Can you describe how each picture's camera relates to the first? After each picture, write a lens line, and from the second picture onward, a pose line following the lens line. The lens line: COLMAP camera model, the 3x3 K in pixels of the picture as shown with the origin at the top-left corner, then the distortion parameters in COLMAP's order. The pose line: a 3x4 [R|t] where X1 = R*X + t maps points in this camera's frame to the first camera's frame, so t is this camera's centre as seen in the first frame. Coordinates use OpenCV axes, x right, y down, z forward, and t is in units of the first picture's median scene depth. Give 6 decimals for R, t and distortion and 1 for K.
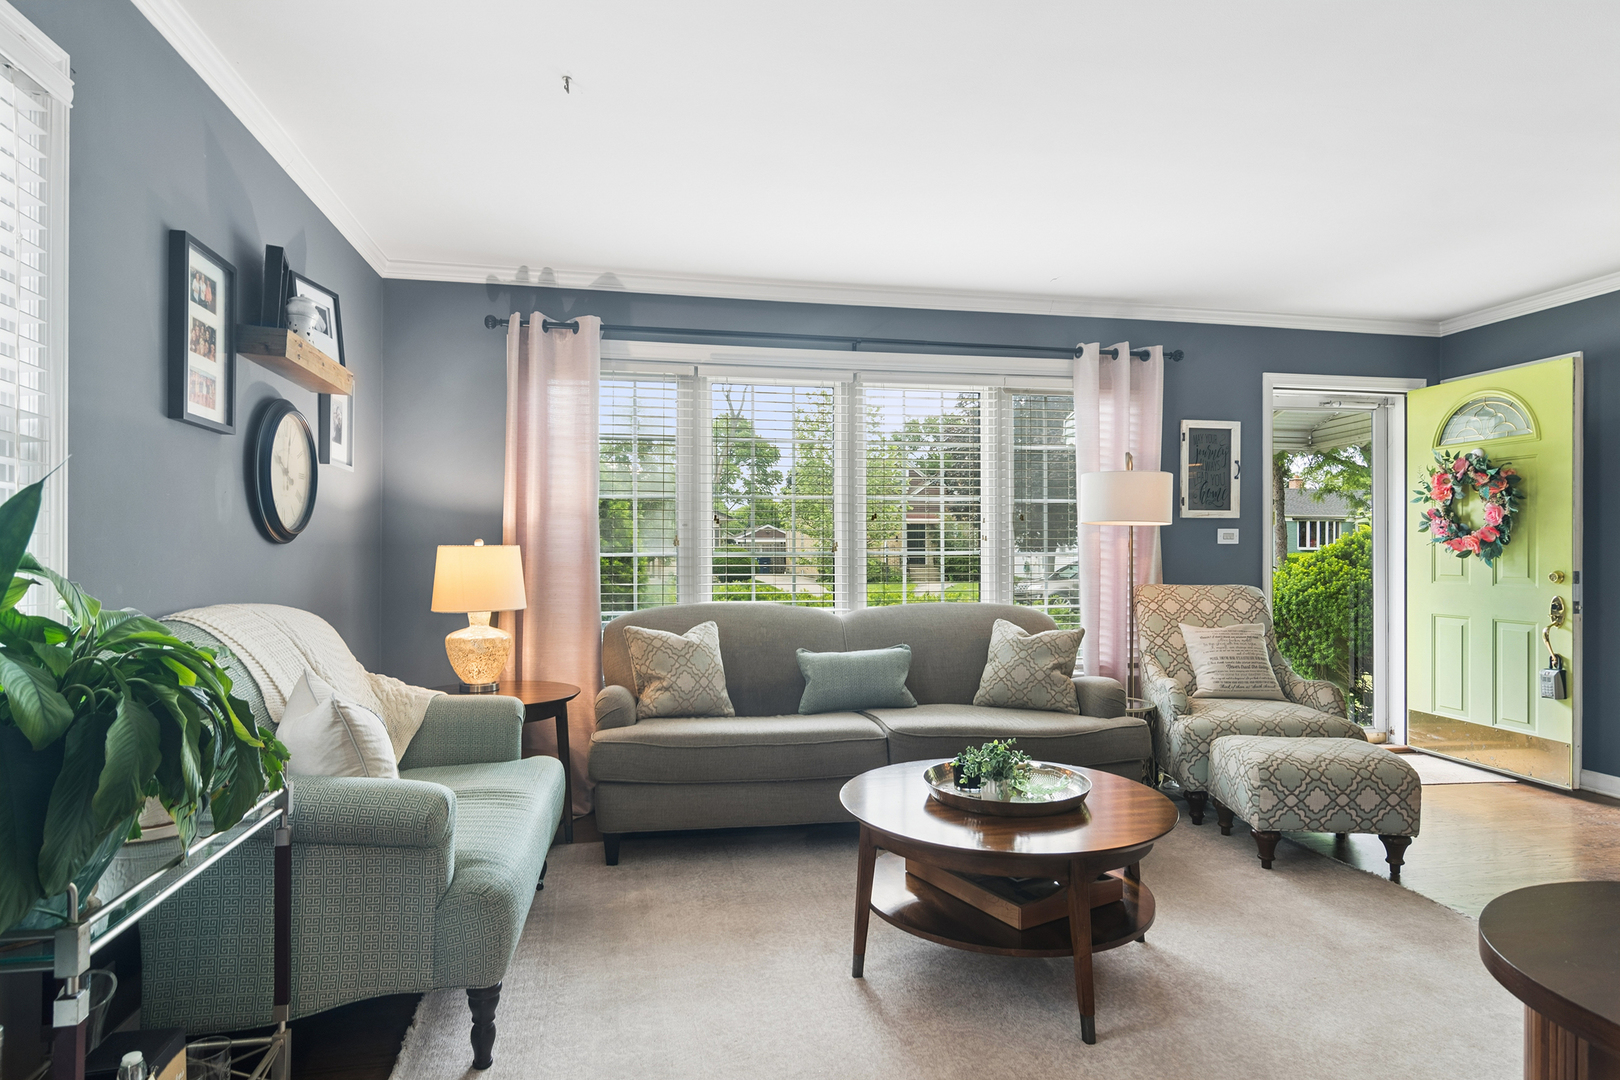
lens RADIAL K [[871.6, 0, 805.0], [0, 871.6, 548.0], [0, 0, 1]] dist [-0.000630, 0.001184]
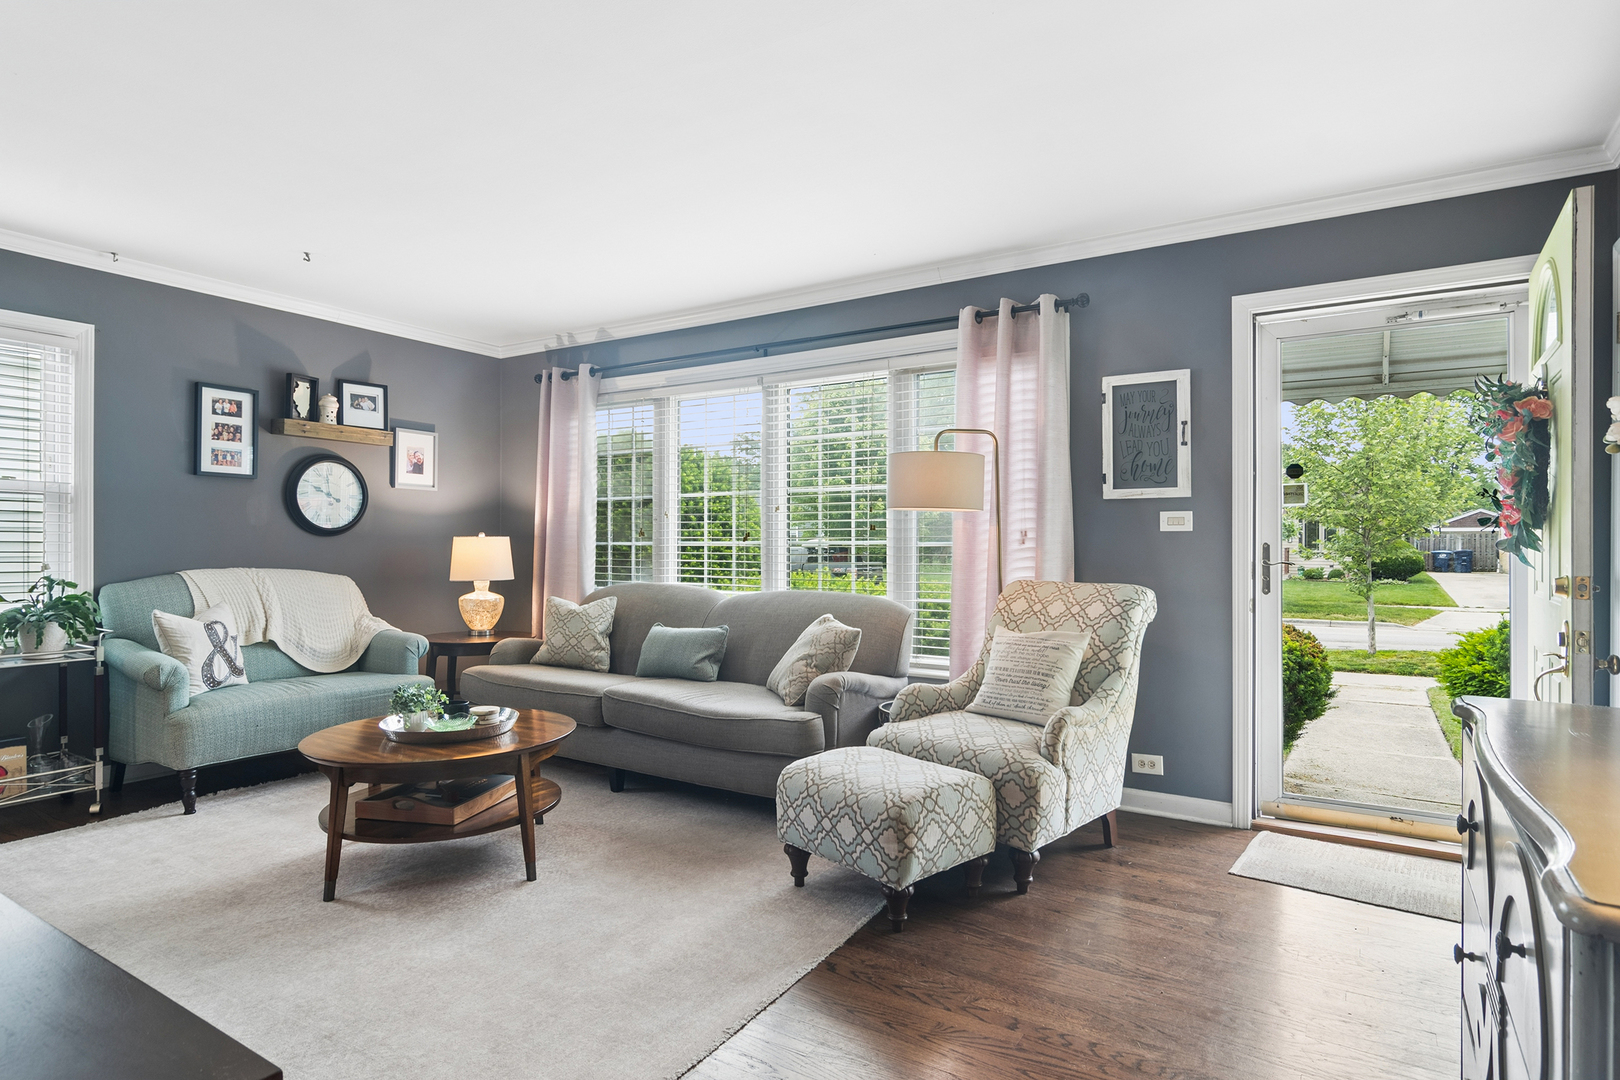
lens RADIAL K [[871.6, 0, 813.1], [0, 871.6, 539.5], [0, 0, 1]] dist [-0.000630, 0.001184]
pose [[0.729521, -0.001872, -0.683956, 0.824224], [0.000902, 0.999998, -0.001775, 0.003784], [0.683958, 0.000678, 0.729521, 0.241232]]
